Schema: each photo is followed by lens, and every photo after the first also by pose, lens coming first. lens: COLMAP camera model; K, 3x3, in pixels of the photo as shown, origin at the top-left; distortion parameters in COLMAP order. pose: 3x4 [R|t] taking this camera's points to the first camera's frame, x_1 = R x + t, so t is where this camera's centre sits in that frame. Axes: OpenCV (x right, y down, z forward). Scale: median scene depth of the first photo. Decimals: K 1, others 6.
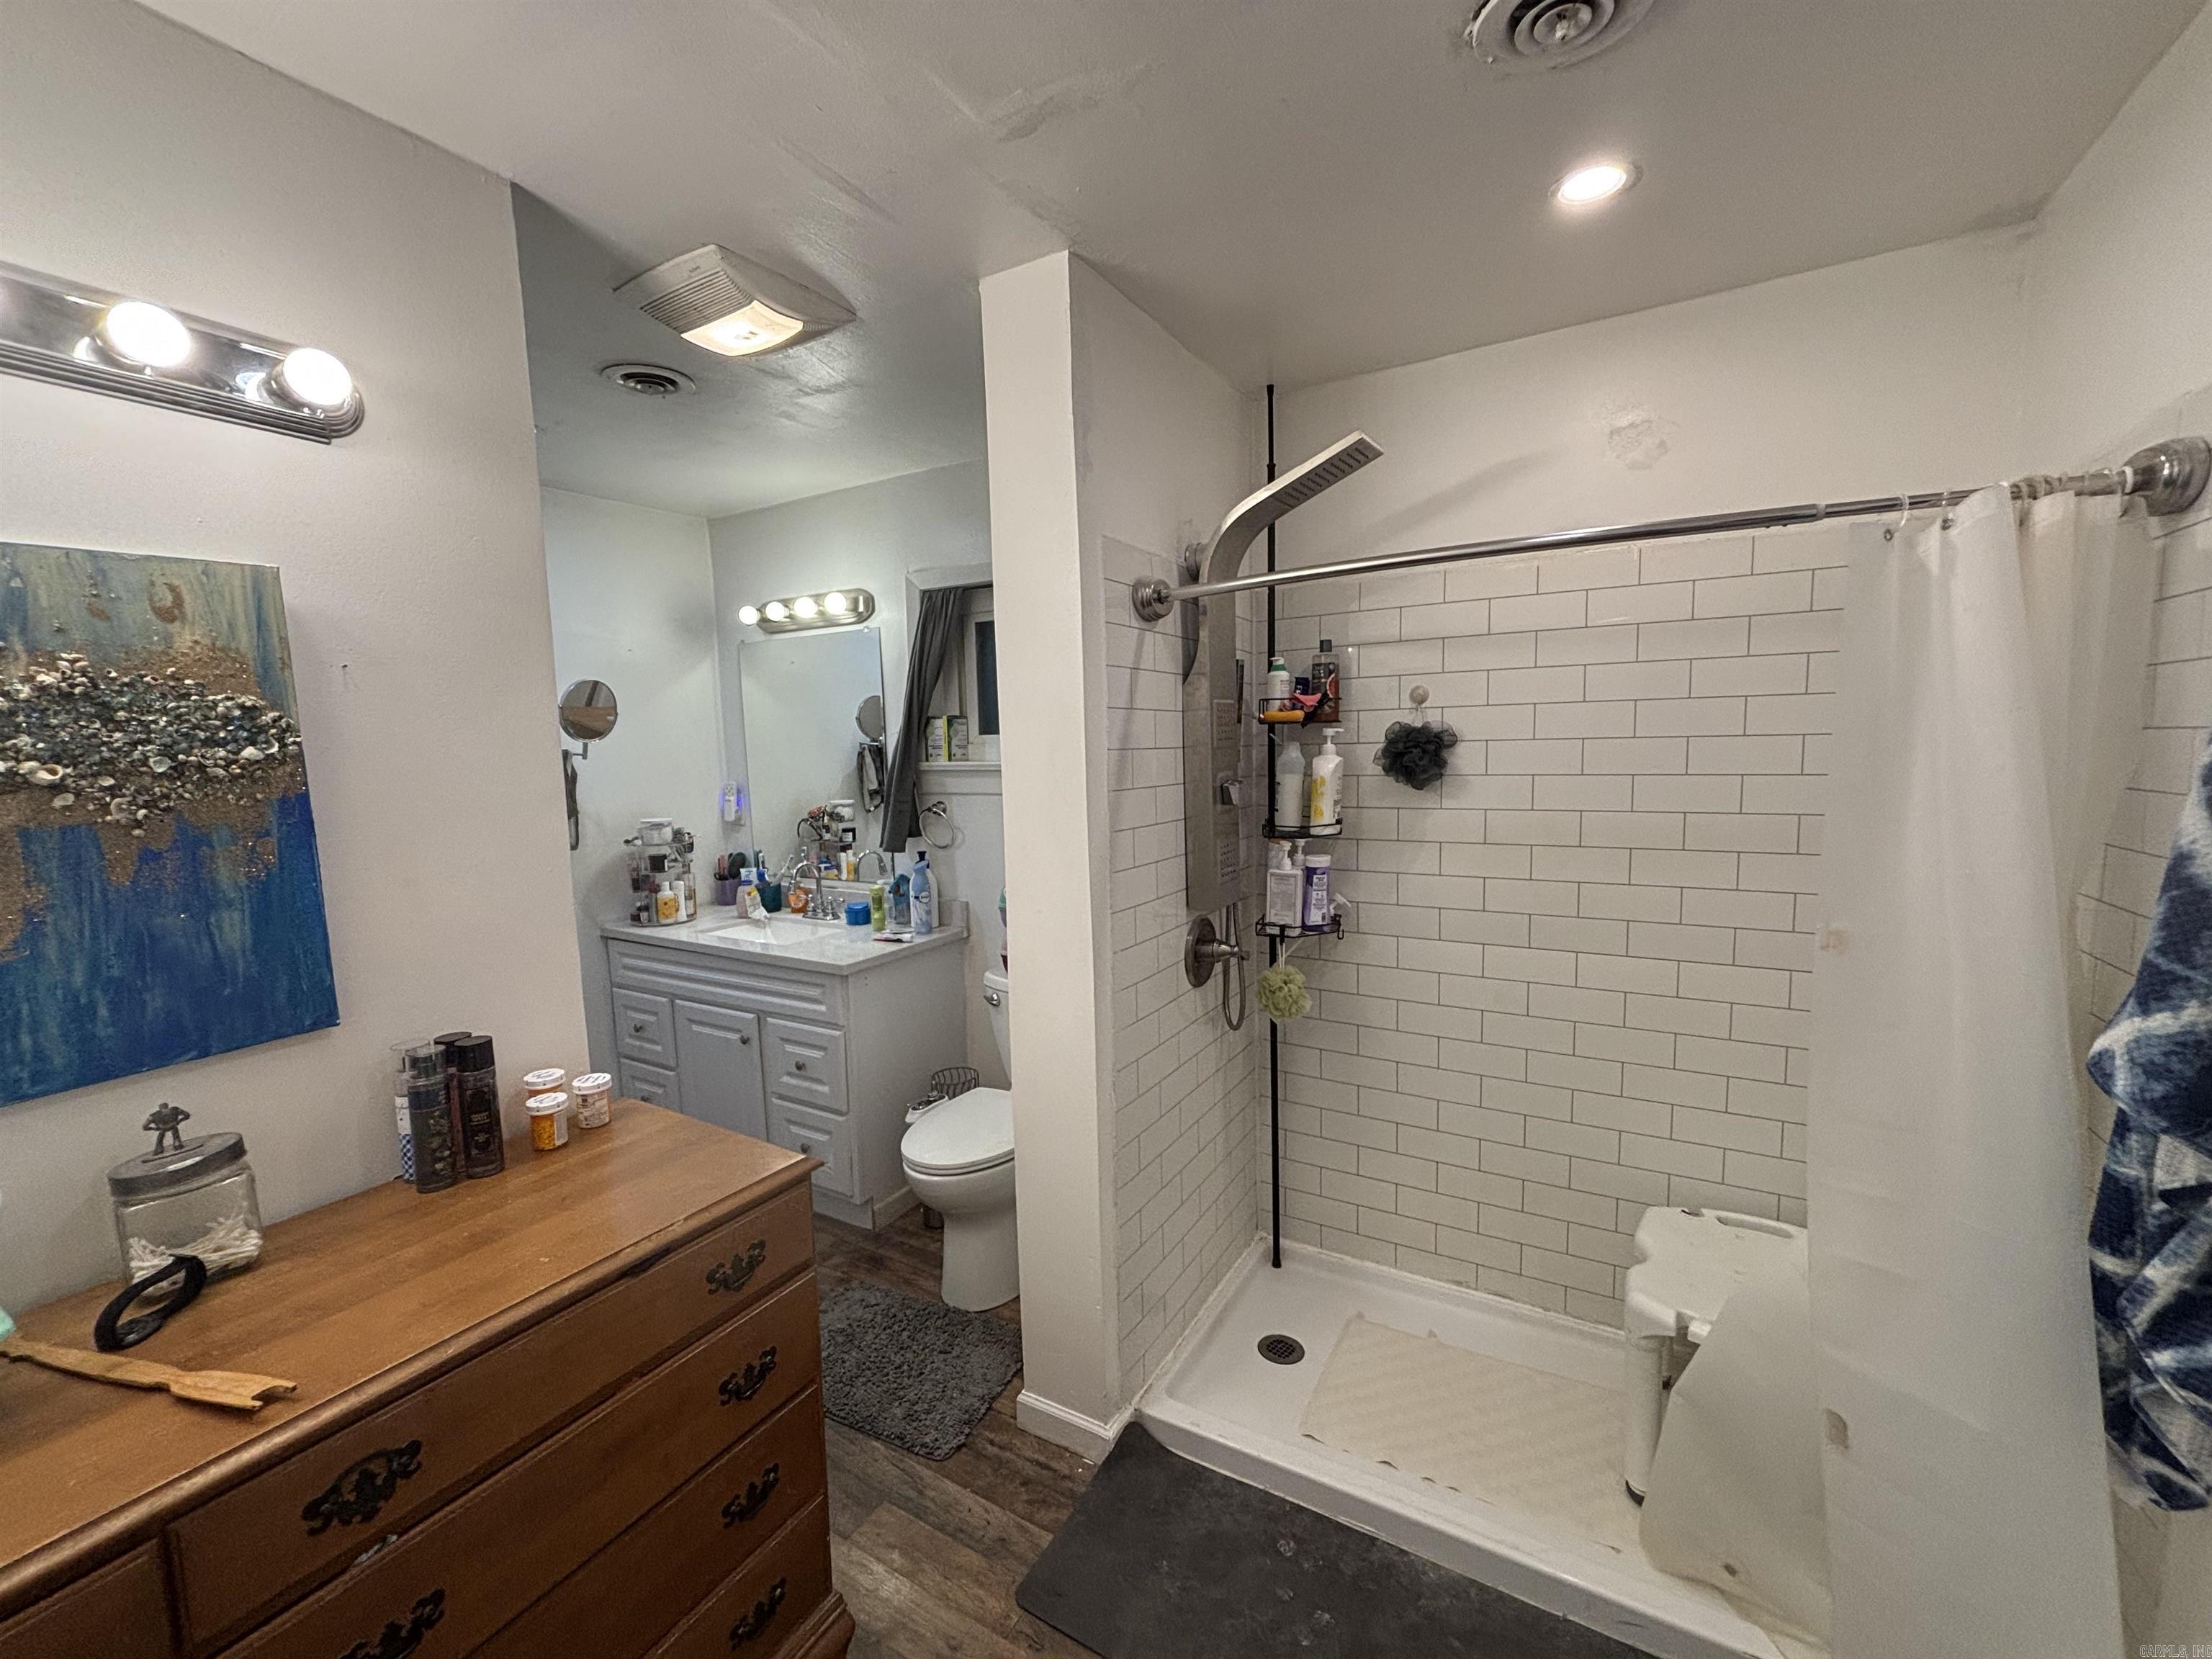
lens RADIAL K [[886.3, 0, 1106.0], [0, 886.3, 829.5], [0, 0, 1]] dist [0.014036, 0.000128]
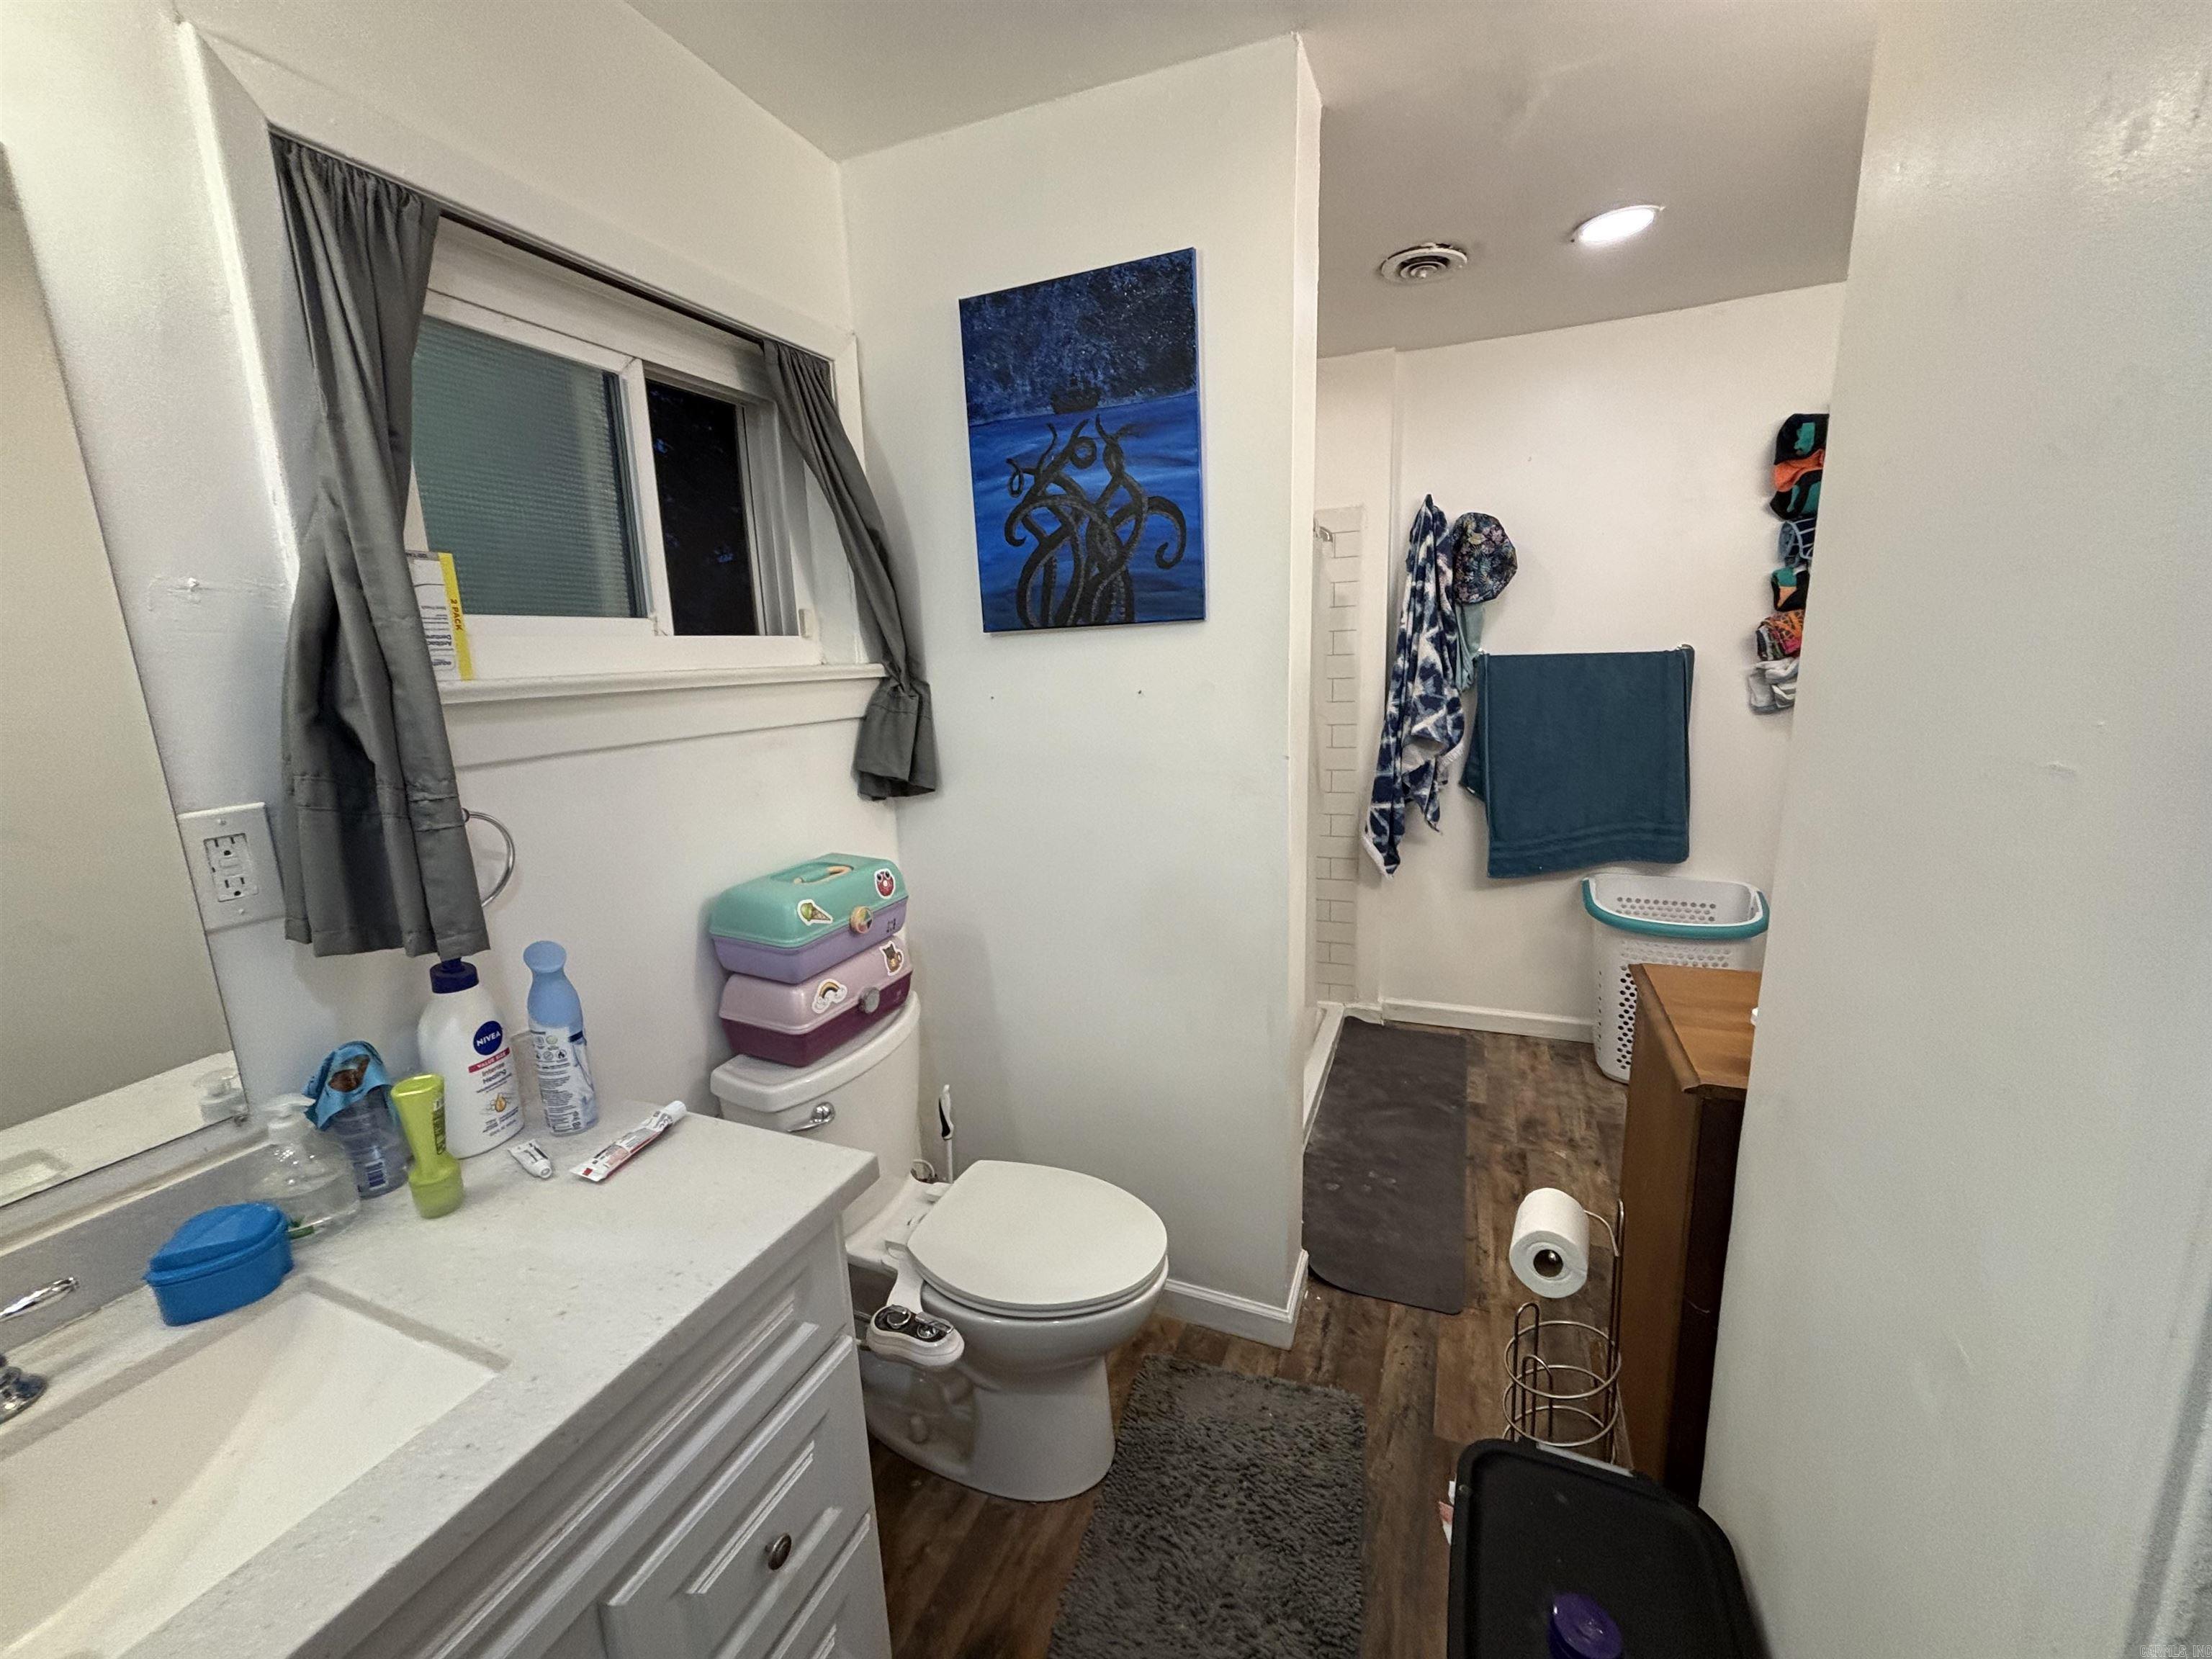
lens RADIAL K [[886.3, 0, 1106.0], [0, 886.3, 829.5], [0, 0, 1]] dist [0.014036, 0.000128]
pose [[-0.136768, -0.169912, 0.975922, -0.960022], [0.127796, 0.973921, 0.187474, -0.089551], [-0.982325, 0.150360, -0.111487, 1.276978]]
